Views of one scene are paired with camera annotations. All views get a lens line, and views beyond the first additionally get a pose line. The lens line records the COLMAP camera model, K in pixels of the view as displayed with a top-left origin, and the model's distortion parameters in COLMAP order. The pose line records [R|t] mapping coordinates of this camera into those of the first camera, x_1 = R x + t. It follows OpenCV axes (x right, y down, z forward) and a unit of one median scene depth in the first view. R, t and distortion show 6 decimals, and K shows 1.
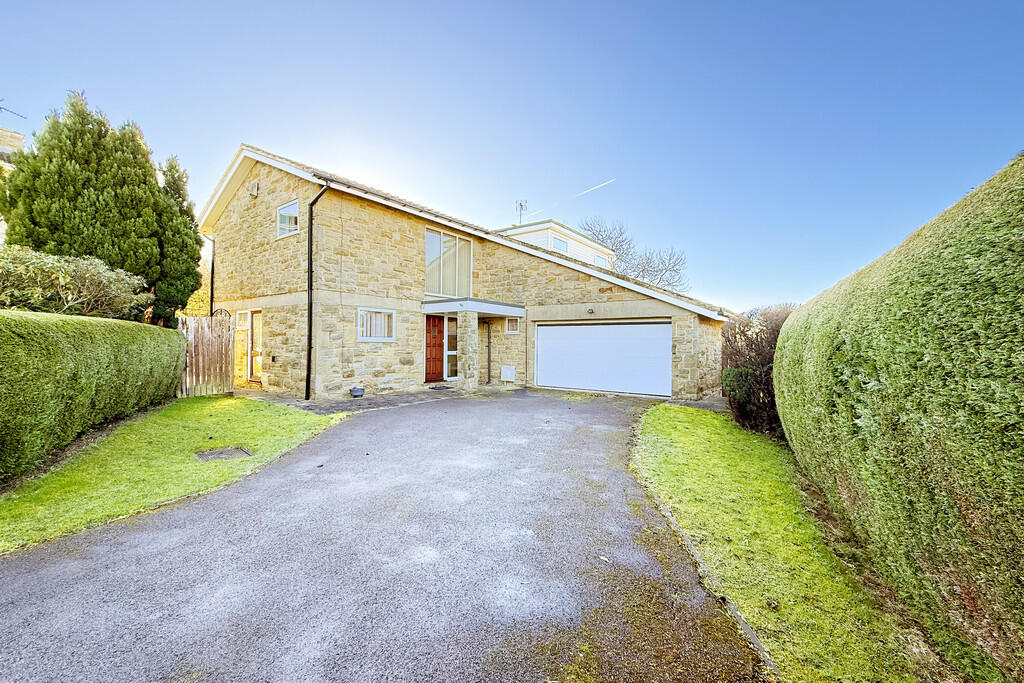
lens RADIAL K [[410.5, 0, 512.4], [0, 410.5, 327.5], [0, 0, 1]] dist [-0.000666, -0.000353]
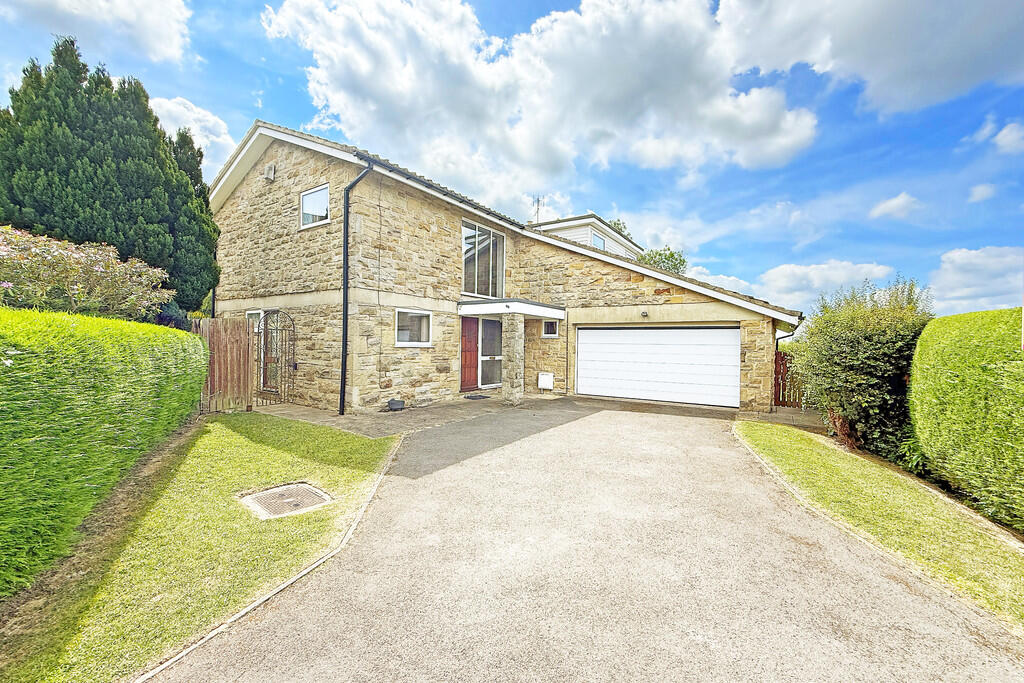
lens RADIAL K [[414.9, 0, 517.2], [0, 414.9, 328.8], [0, 0, 1]] dist [0.007693, 0.000430]
pose [[0.999000, 0.005060, 0.044423, -0.143774], [-0.005149, 0.999985, 0.001891, -0.007919], [-0.044413, -0.002118, 0.999011, 0.089134]]
